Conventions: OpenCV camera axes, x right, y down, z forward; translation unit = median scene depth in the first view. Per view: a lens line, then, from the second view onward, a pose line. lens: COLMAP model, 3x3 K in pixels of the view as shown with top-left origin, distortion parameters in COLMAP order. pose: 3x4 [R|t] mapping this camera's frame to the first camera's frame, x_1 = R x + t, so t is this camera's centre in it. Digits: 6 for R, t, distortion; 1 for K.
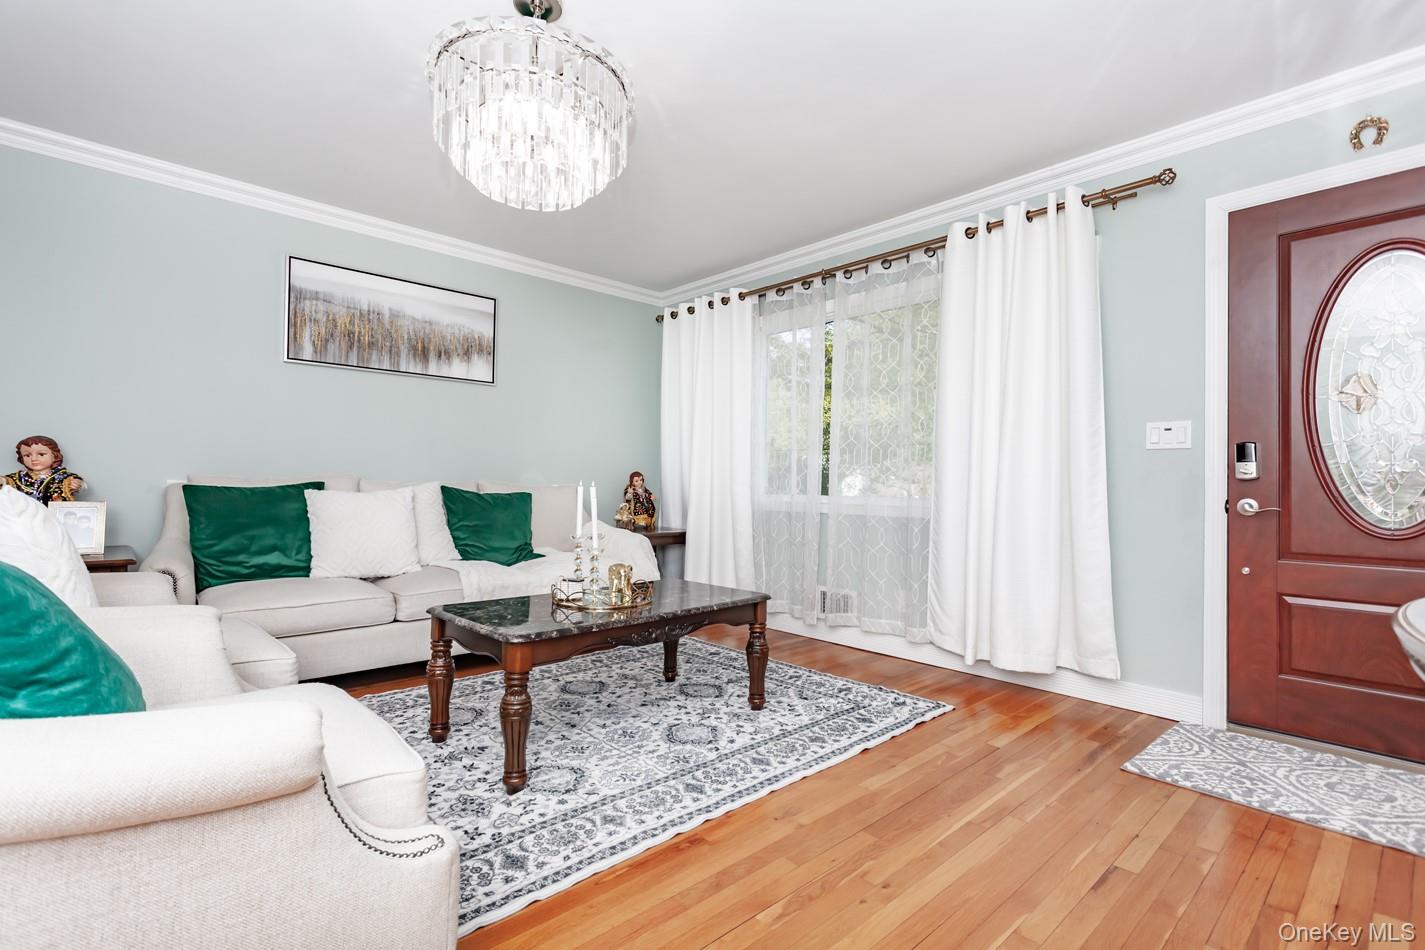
lens RADIAL K [[670.0, 0, 715.1], [0, 670.0, 477.9], [0, 0, 1]] dist [0.001393, -0.000458]
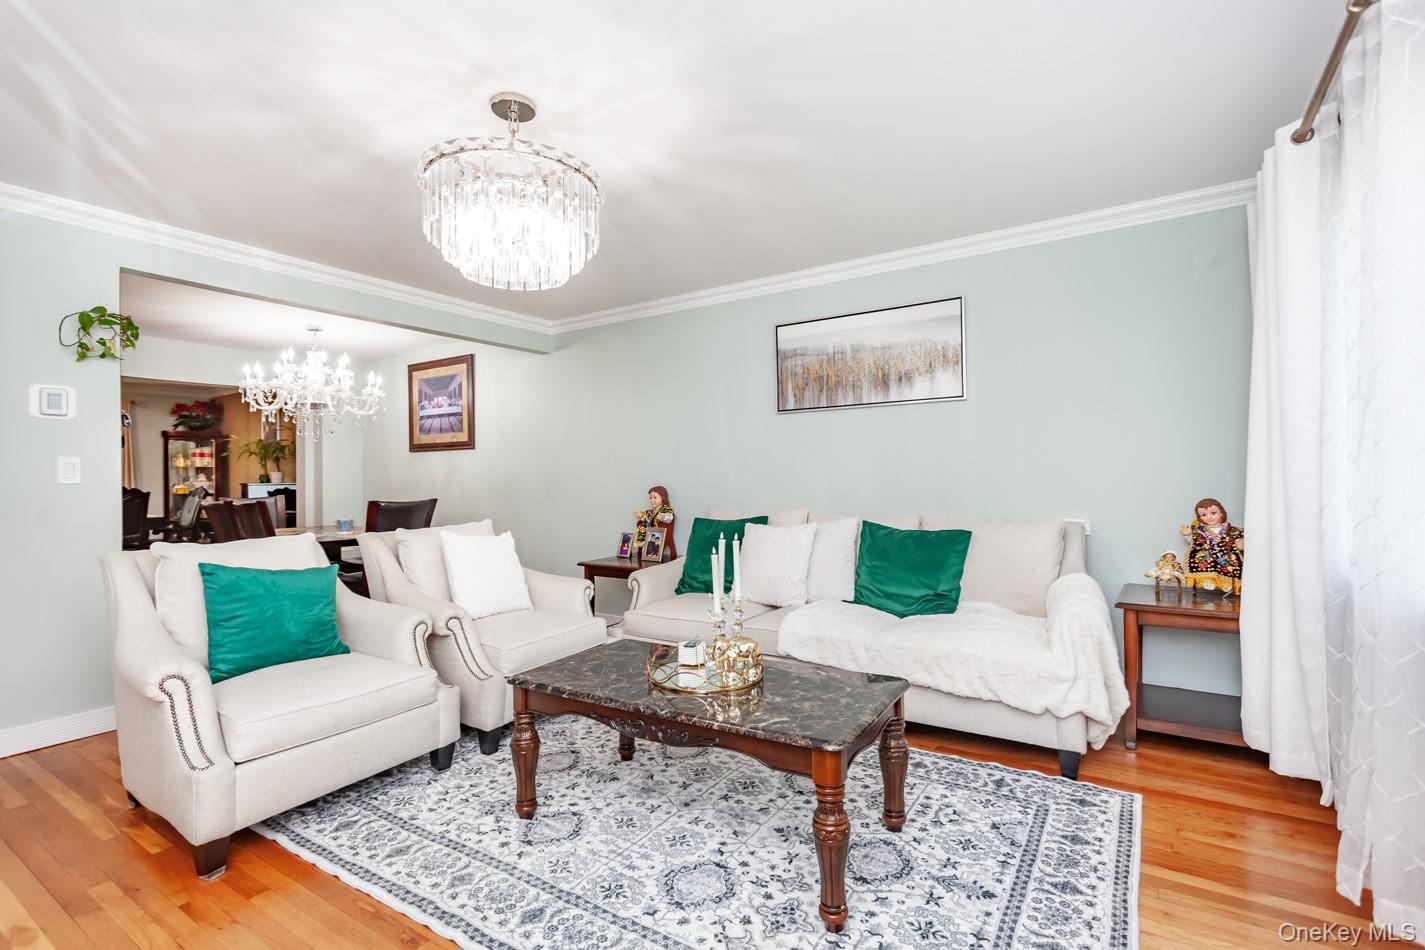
lens RADIAL K [[670.0, 0, 715.1], [0, 670.0, 477.9], [0, 0, 1]] dist [0.001393, -0.000458]
pose [[0.232904, -0.023876, -0.972207, 0.490500], [0.028435, 0.999438, -0.017733, -0.039654], [0.972084, -0.023515, 0.233452, 0.592250]]
